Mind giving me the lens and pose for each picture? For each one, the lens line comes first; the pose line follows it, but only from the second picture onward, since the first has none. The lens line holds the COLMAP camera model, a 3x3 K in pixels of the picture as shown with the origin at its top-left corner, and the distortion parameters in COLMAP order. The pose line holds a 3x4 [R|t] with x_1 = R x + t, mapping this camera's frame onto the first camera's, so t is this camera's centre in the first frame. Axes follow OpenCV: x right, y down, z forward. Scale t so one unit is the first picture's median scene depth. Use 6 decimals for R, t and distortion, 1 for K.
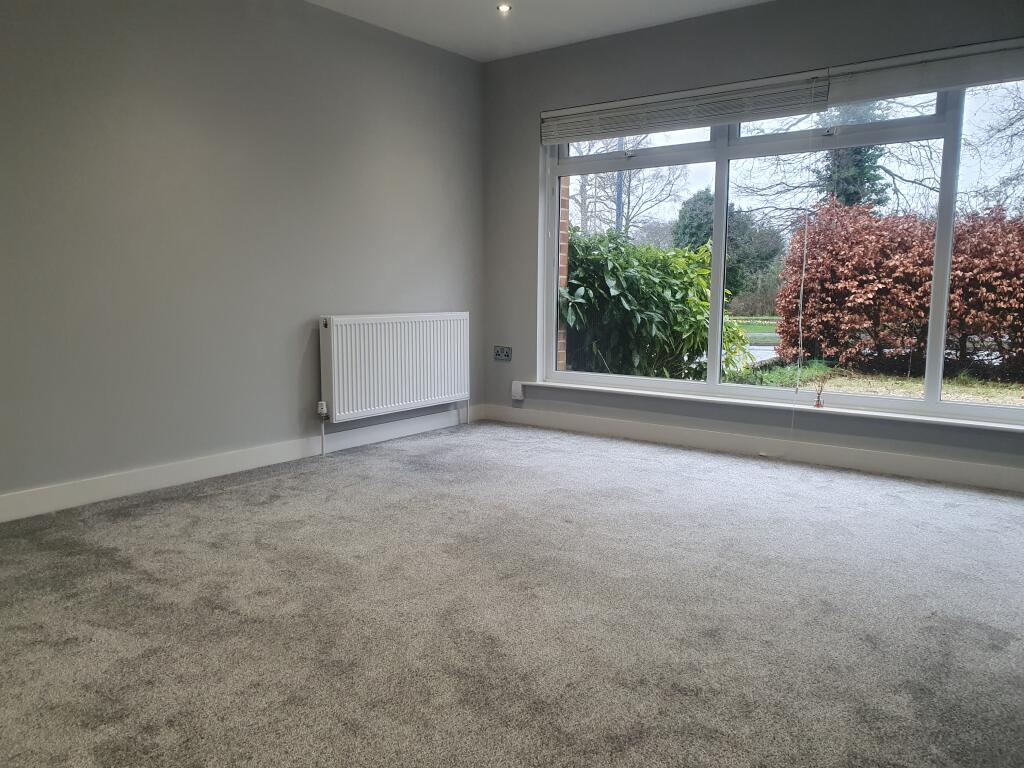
lens RADIAL K [[805.2, 0, 512.0], [0, 805.2, 384.0], [0, 0, 1]] dist [0.049670, -0.000773]
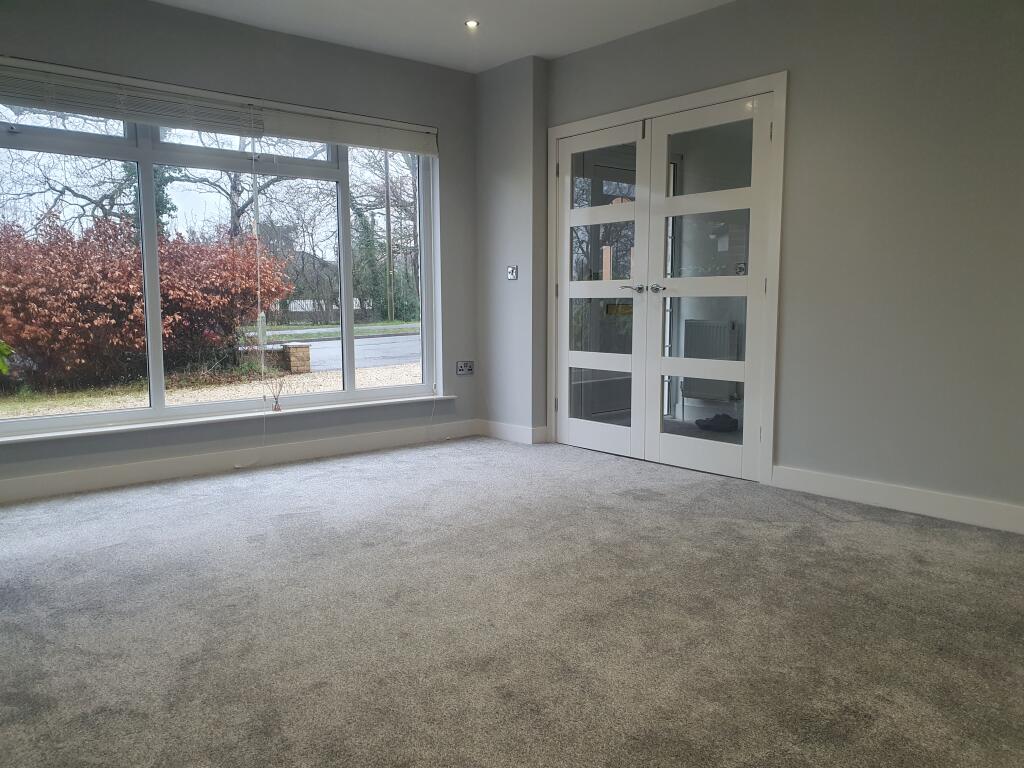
lens RADIAL K [[805.2, 0, 512.0], [0, 805.2, 384.0], [0, 0, 1]] dist [0.049670, -0.000773]
pose [[0.226003, -0.110803, 0.967804, -0.282869], [0.130272, 0.988023, 0.082697, -0.026477], [-0.965376, 0.107388, 0.237731, 0.207998]]
